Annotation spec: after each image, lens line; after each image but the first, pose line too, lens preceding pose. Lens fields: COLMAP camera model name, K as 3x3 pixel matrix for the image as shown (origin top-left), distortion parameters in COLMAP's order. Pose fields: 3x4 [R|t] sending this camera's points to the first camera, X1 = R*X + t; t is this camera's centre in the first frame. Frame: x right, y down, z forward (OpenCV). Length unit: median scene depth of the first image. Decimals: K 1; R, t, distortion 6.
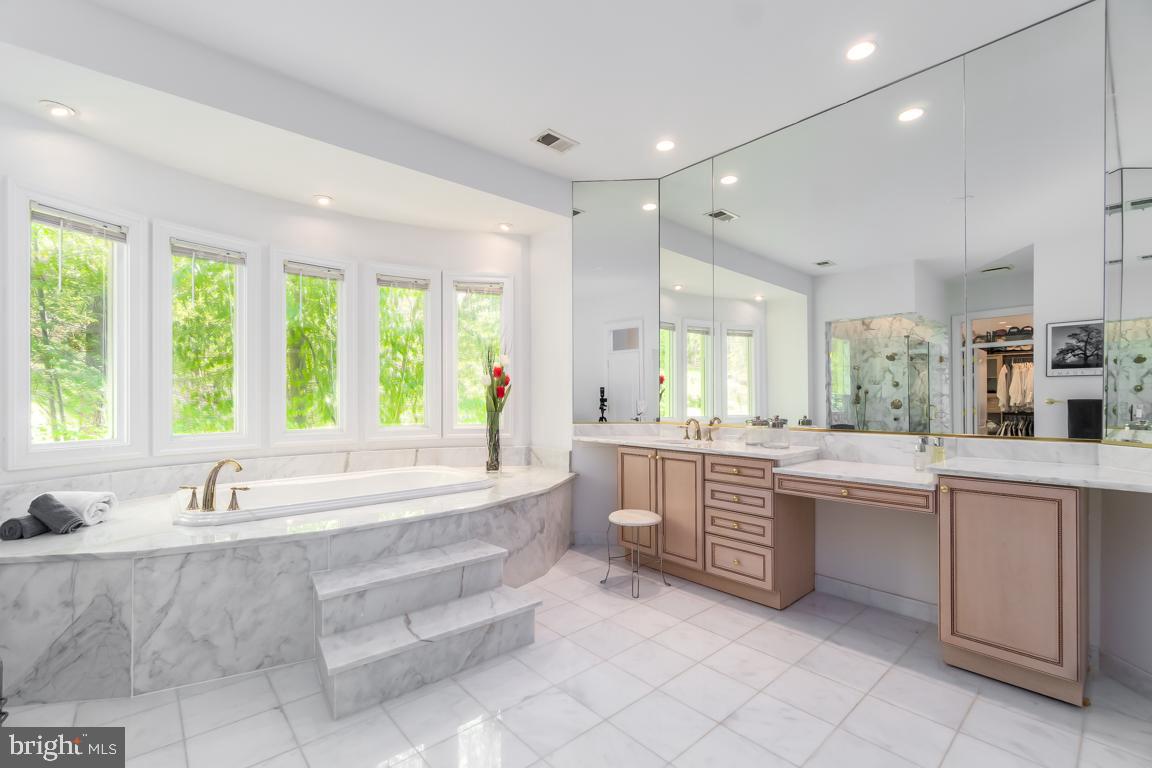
lens RADIAL K [[496.9, 0, 576.6], [0, 496.9, 396.5], [0, 0, 1]] dist [-0.003160, 0.000023]
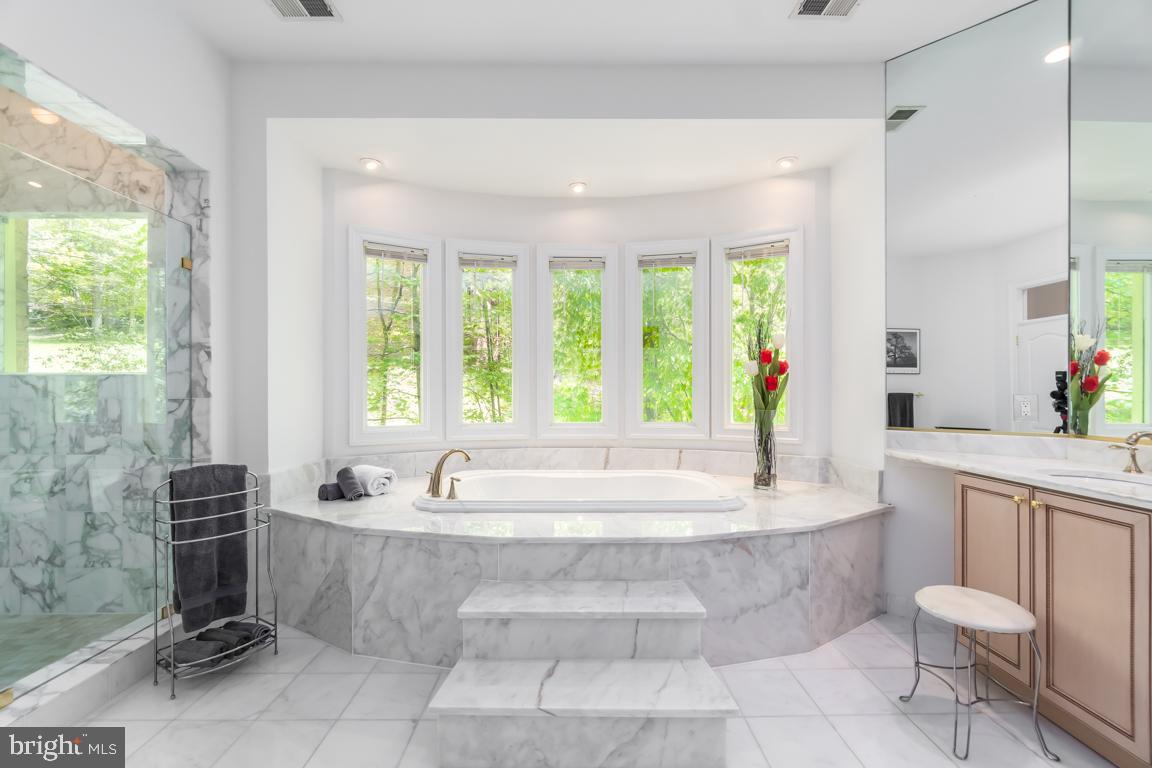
lens RADIAL K [[496.9, 0, 579.5], [0, 496.9, 394.2], [0, 0, 1]] dist [-0.003160, 0.000023]
pose [[0.756391, 0.003568, -0.654110, 0.172499], [0.002680, 0.999960, 0.008554, 0.000825], [0.654115, -0.008223, 0.756351, 0.349563]]
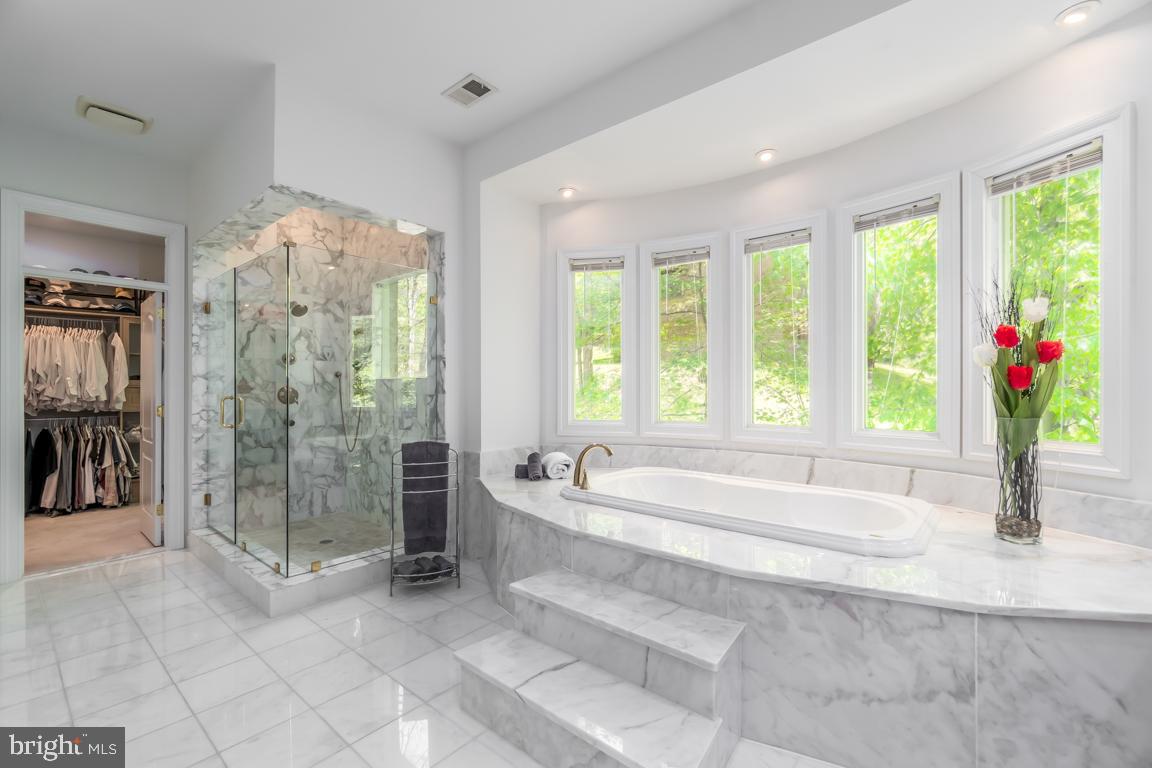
lens RADIAL K [[496.9, 0, 577.8], [0, 496.9, 389.3], [0, 0, 1]] dist [-0.003160, 0.000023]
pose [[0.149066, 0.001516, -0.988826, 0.373229], [0.004914, 0.999985, 0.002274, 0.000019], [0.988815, -0.005198, 0.149057, 0.736034]]
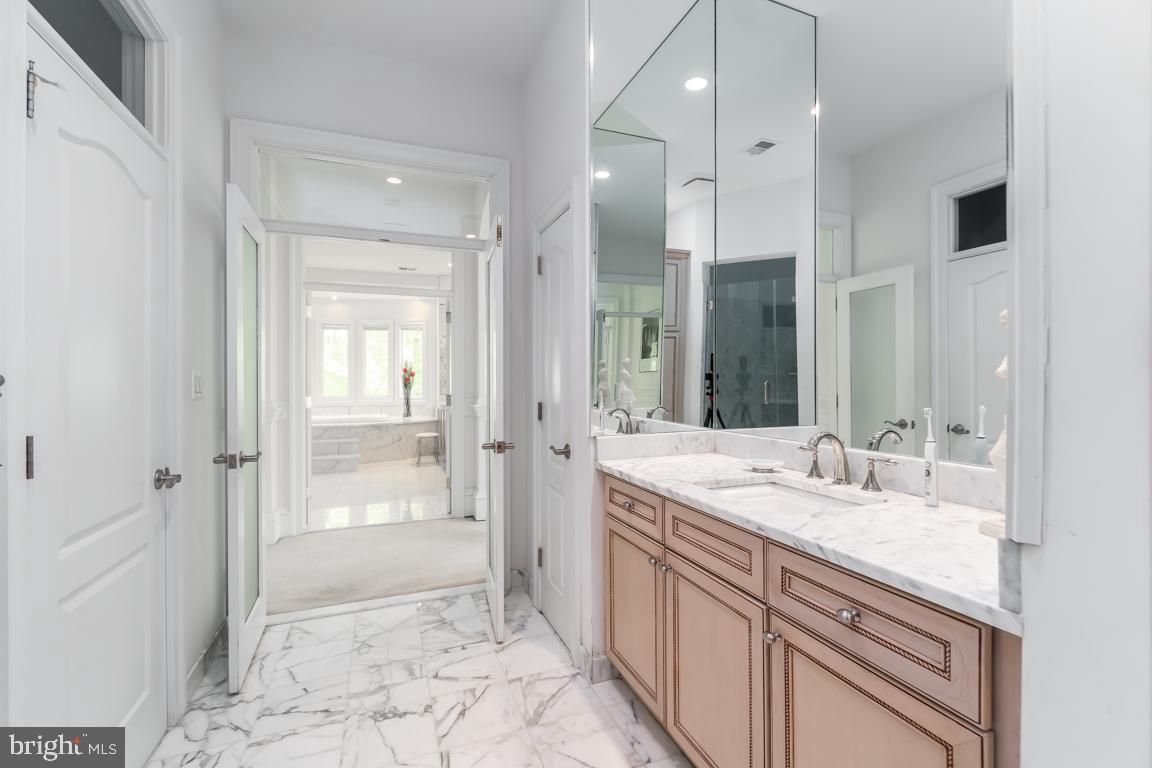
lens RADIAL K [[496.9, 0, 576.6], [0, 496.9, 381.9], [0, 0, 1]] dist [-0.003160, 0.000023]
pose [[0.938778, 0.001402, -0.344519, 1.812268], [0.000124, 0.999990, 0.004406, -0.014138], [0.344522, -0.004179, 0.938769, -1.064283]]
